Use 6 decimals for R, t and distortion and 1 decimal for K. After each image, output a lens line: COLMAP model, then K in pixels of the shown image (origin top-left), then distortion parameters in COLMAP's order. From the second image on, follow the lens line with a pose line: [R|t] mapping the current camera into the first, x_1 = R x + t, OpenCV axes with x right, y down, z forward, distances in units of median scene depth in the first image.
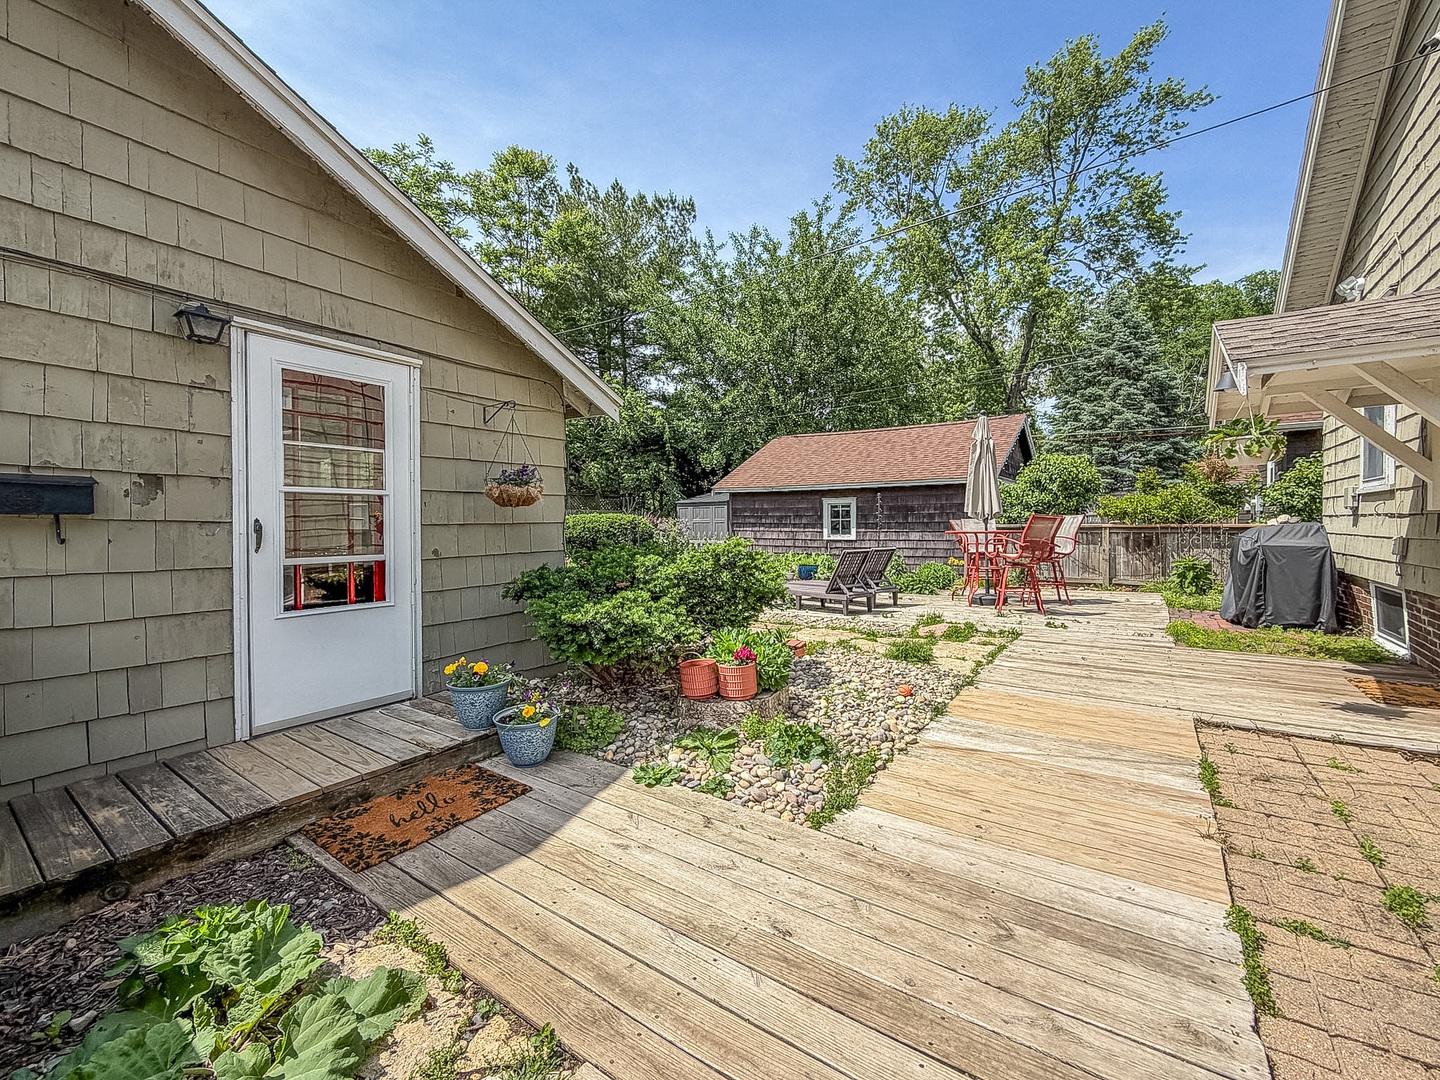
lens RADIAL K [[599.1, 0, 737.5], [0, 599.1, 530.8], [0, 0, 1]] dist [0.002894, -0.000039]
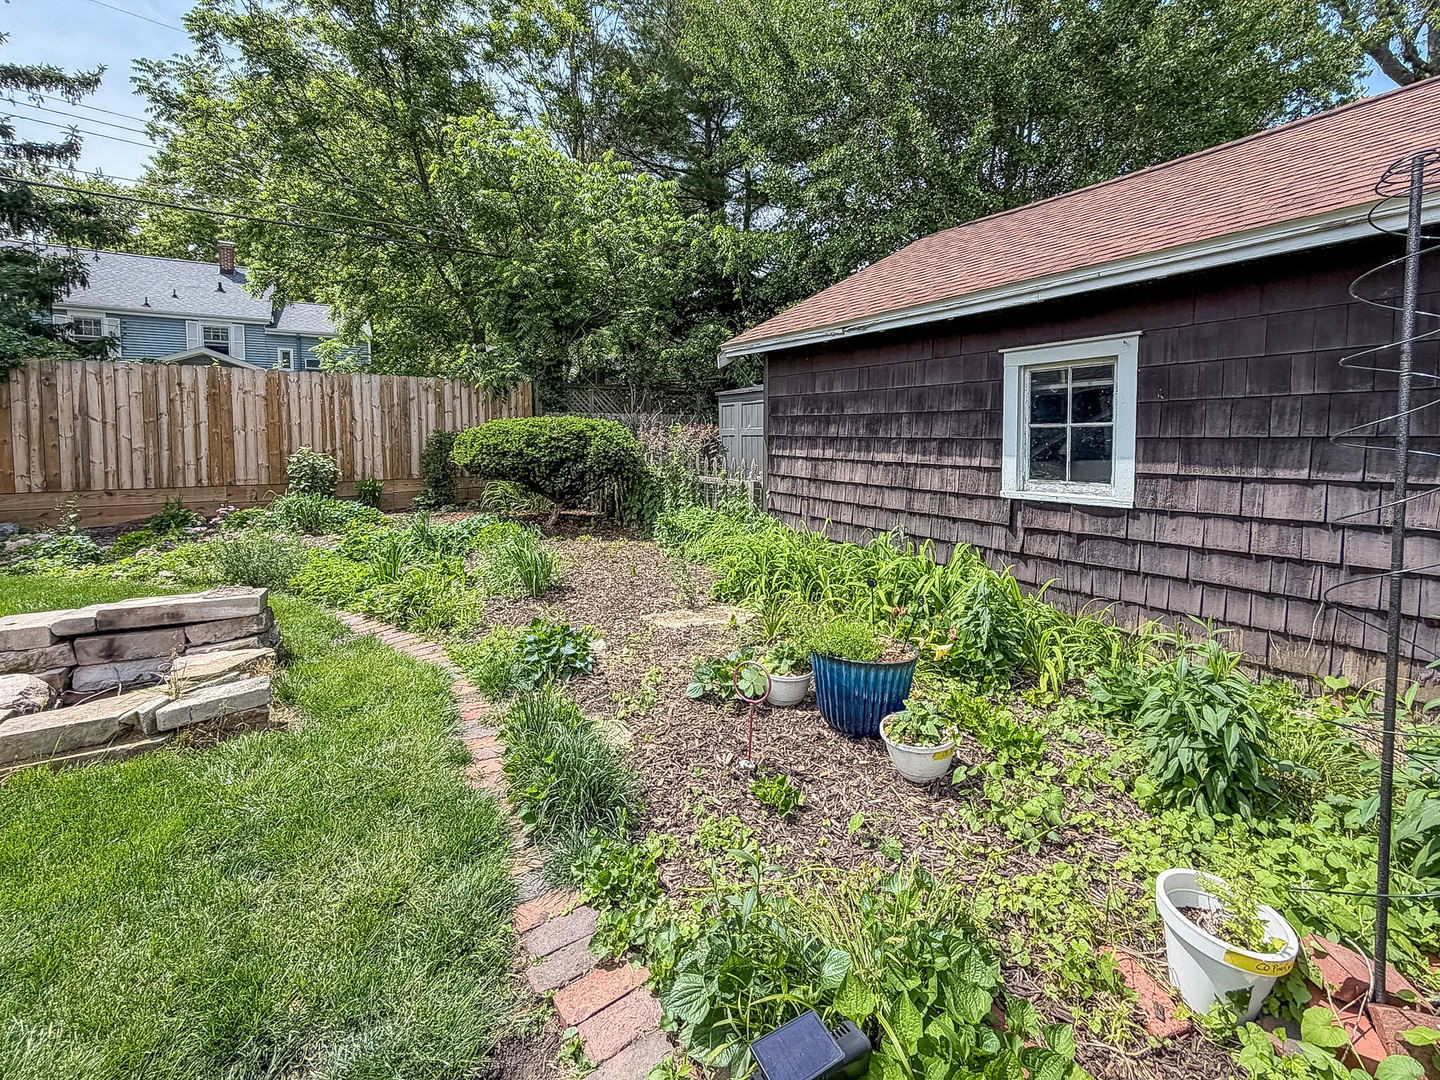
lens RADIAL K [[599.1, 0, 720.4], [0, 599.1, 461.1], [0, 0, 1]] dist [0.002894, -0.000039]
pose [[0.922007, 0.016663, -0.386814, 0.118532], [-0.004430, 0.999462, 0.032495, -0.009496], [0.387147, -0.028247, 0.921585, 0.624562]]
